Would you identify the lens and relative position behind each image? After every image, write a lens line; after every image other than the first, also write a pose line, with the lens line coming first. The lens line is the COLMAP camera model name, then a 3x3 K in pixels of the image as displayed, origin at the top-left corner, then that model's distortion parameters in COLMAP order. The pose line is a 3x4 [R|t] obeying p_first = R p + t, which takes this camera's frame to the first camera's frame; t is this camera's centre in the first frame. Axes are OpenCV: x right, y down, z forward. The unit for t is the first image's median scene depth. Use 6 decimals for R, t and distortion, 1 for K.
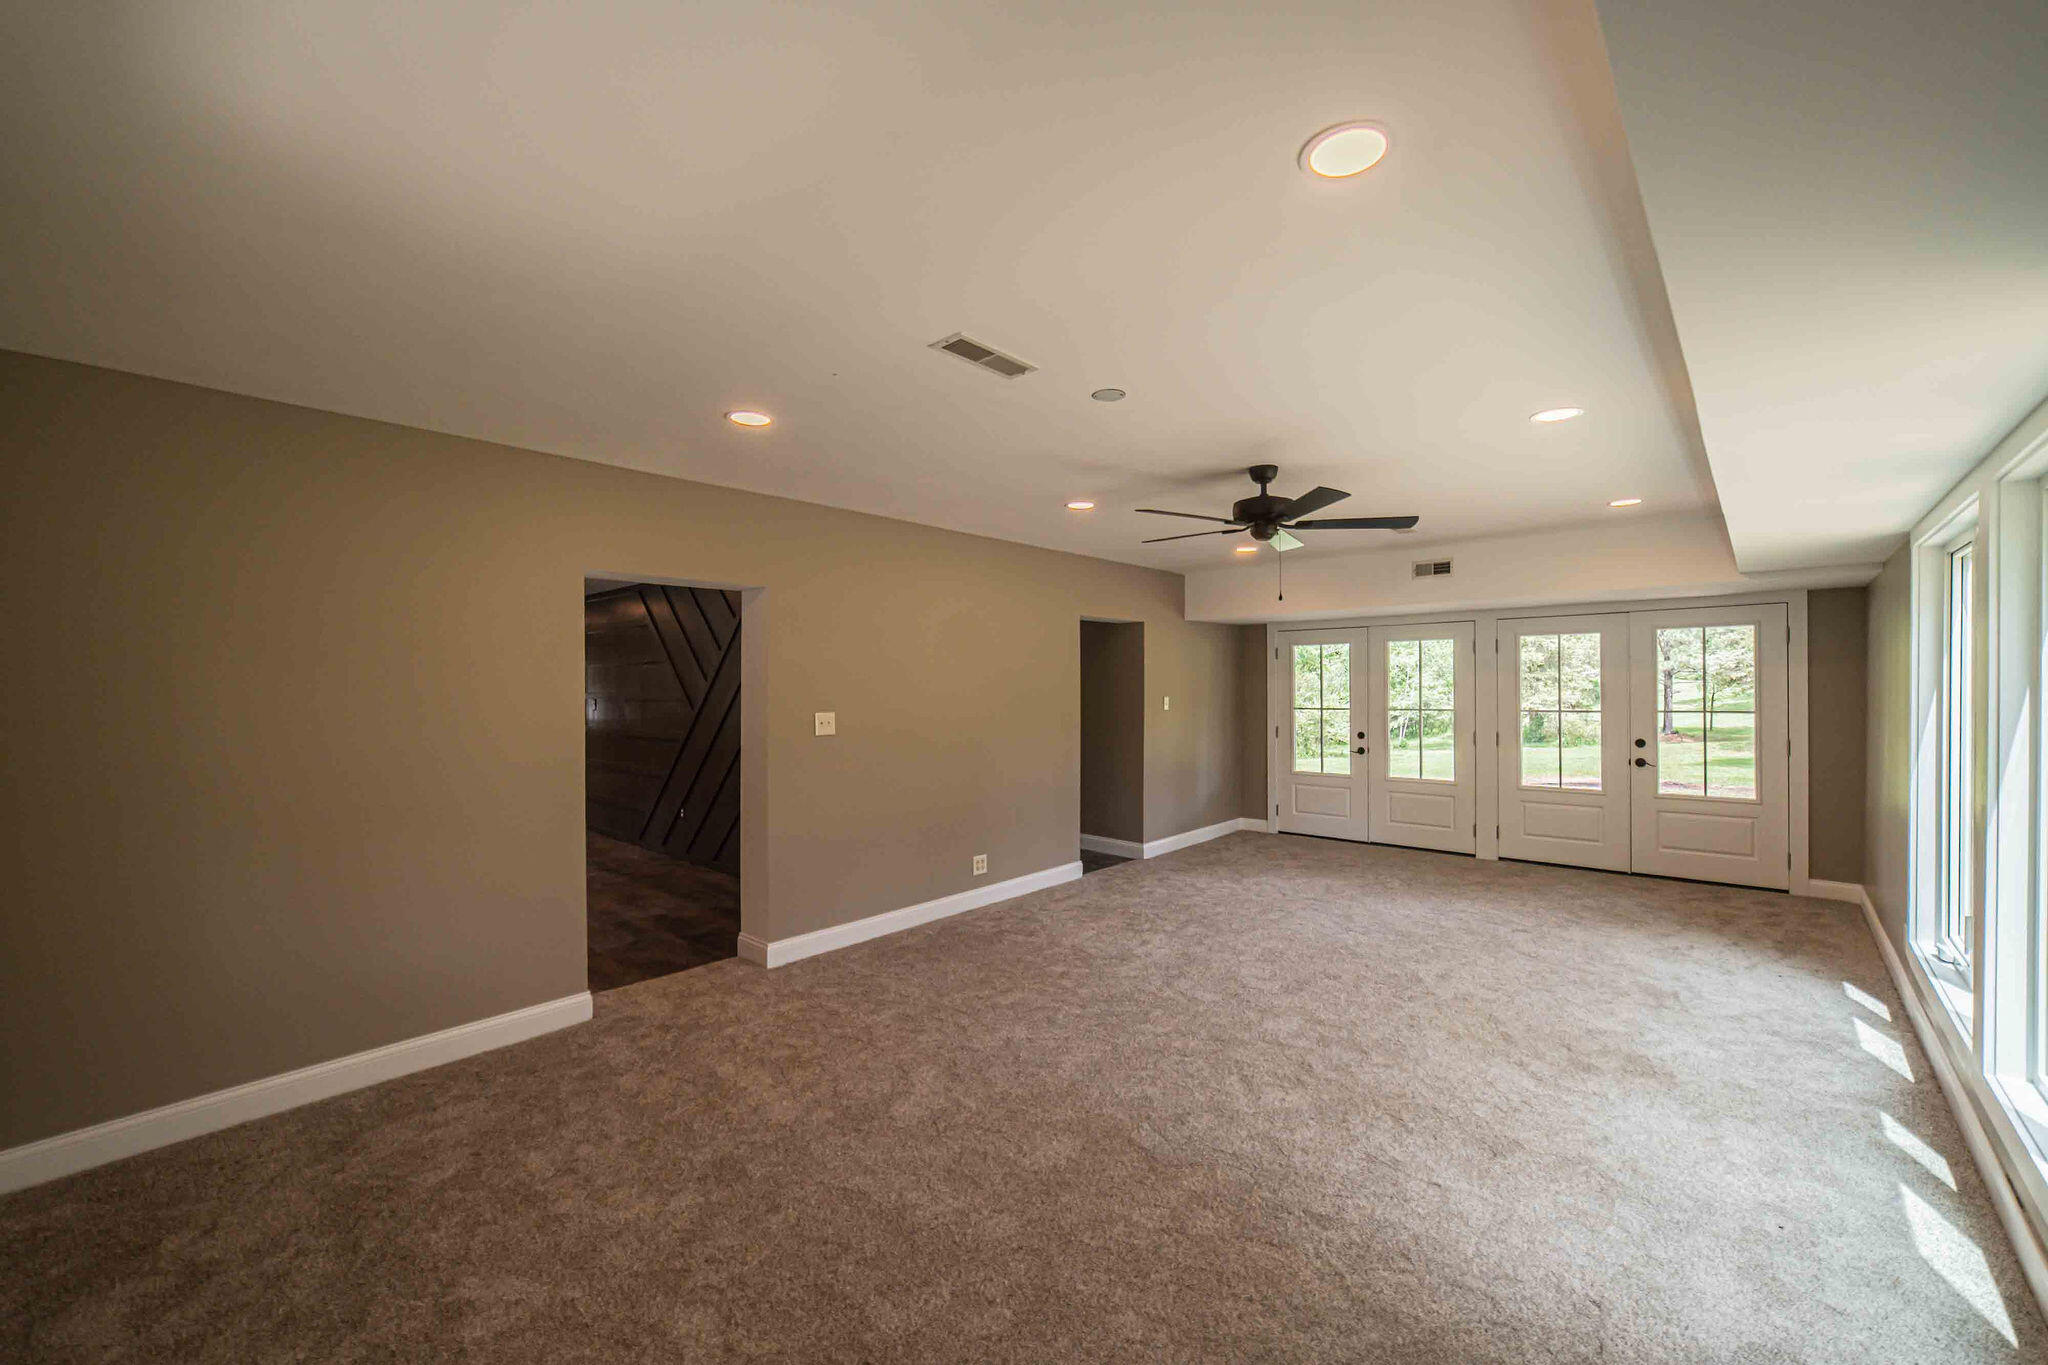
lens RADIAL K [[825.2, 0, 1031.8], [0, 825.2, 685.9], [0, 0, 1]] dist [-0.025597, 0.008759]
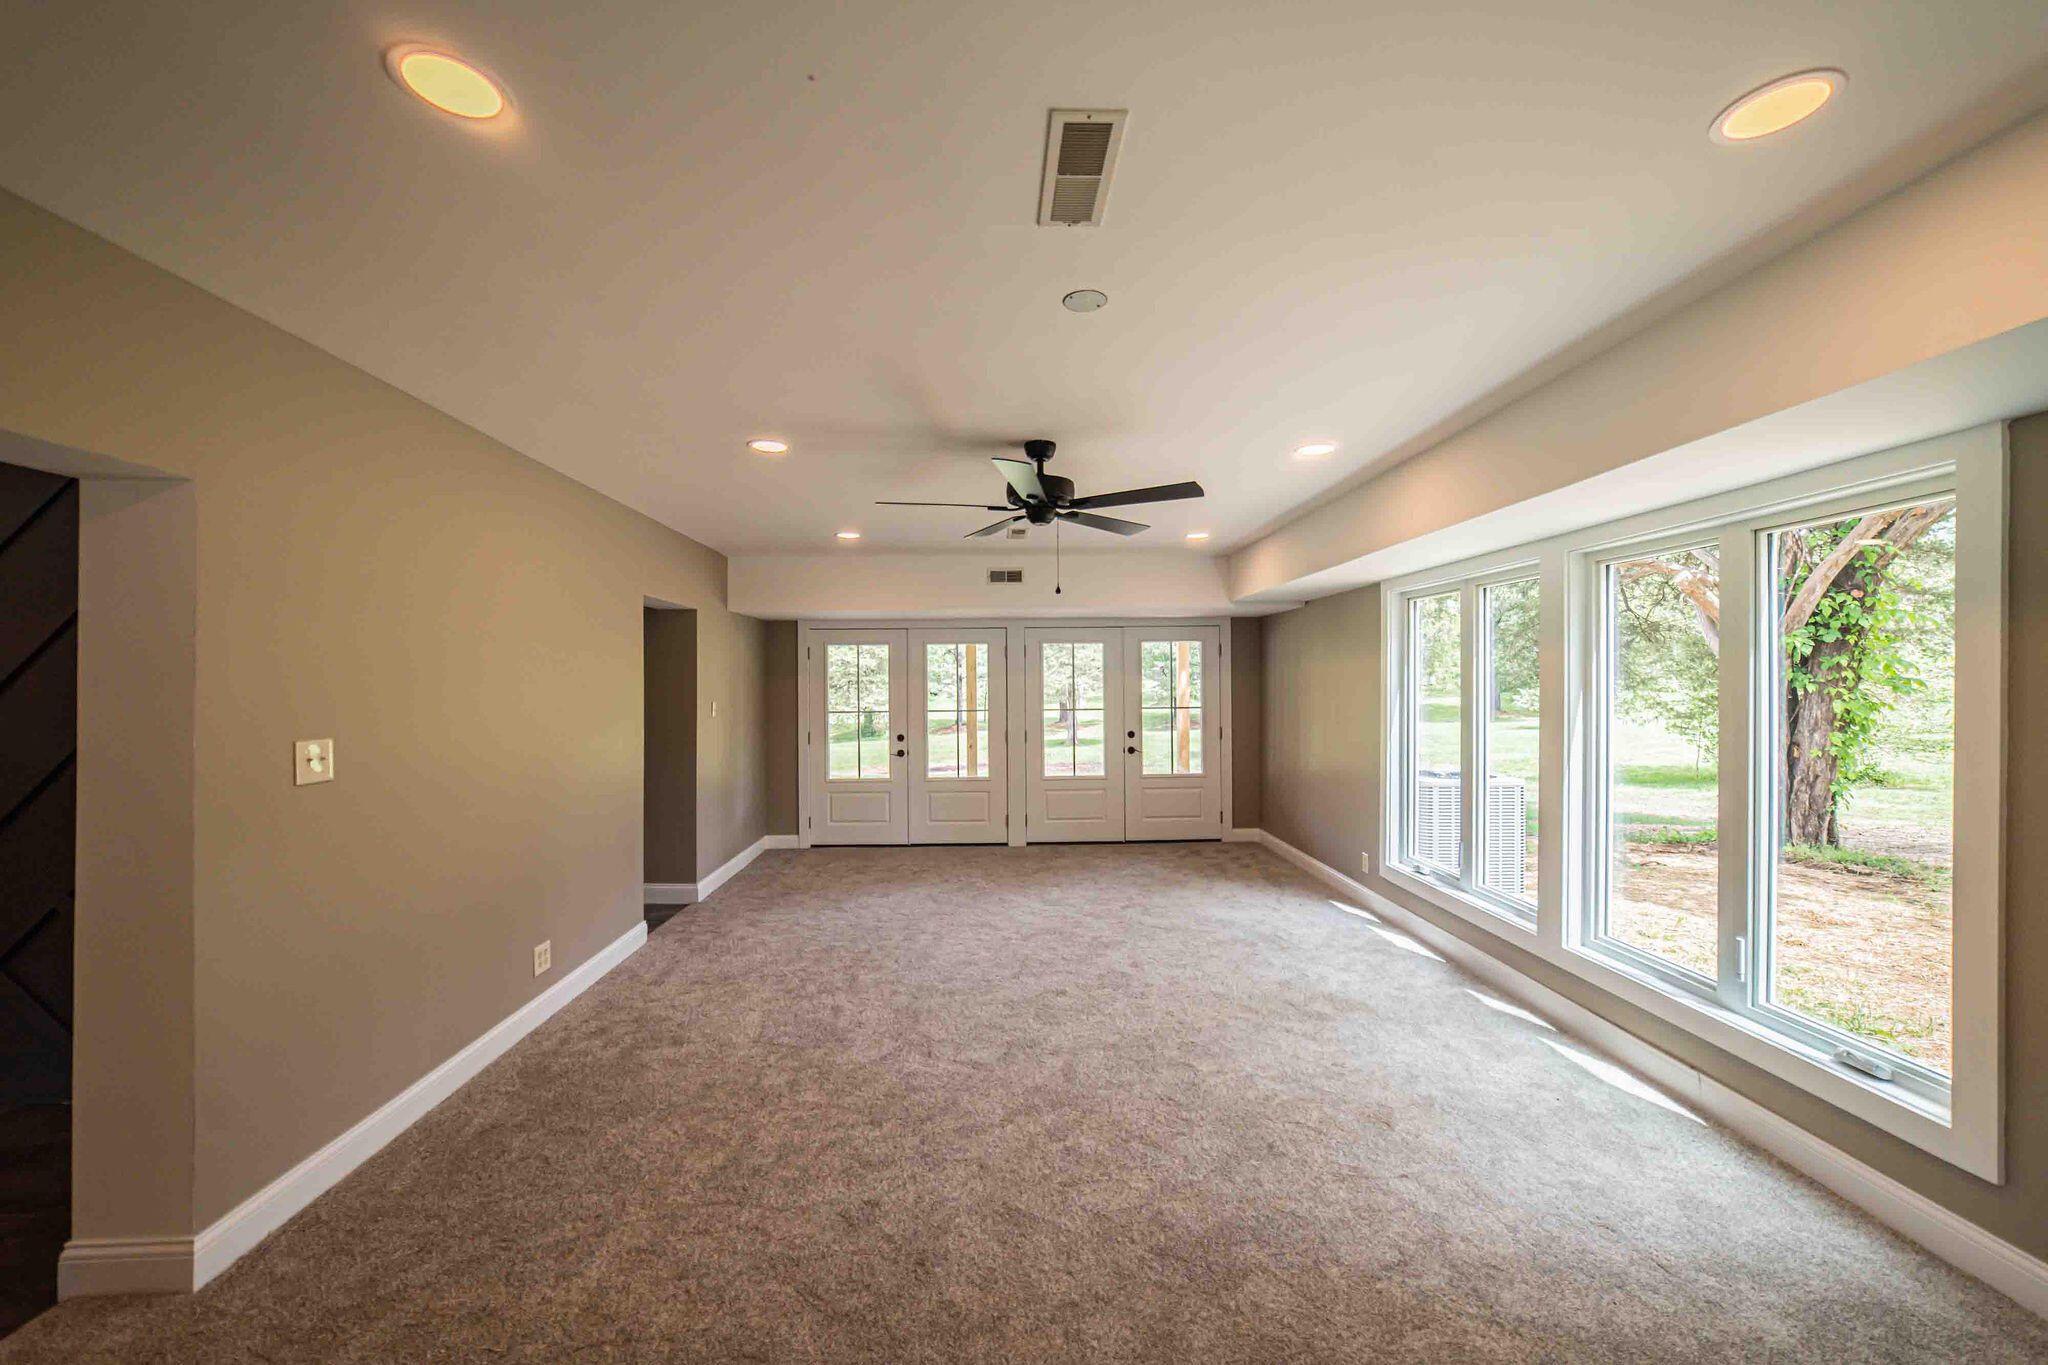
lens RADIAL K [[808.2, 0, 1030.4], [0, 808.2, 680.8], [0, 0, 1]] dist [-0.024168, 0.009114]
pose [[0.715765, 0.004917, 0.698324, -0.228896], [0.001765, 0.999959, -0.008849, 0.000269], [-0.698339, 0.007566, 0.715728, 0.257820]]
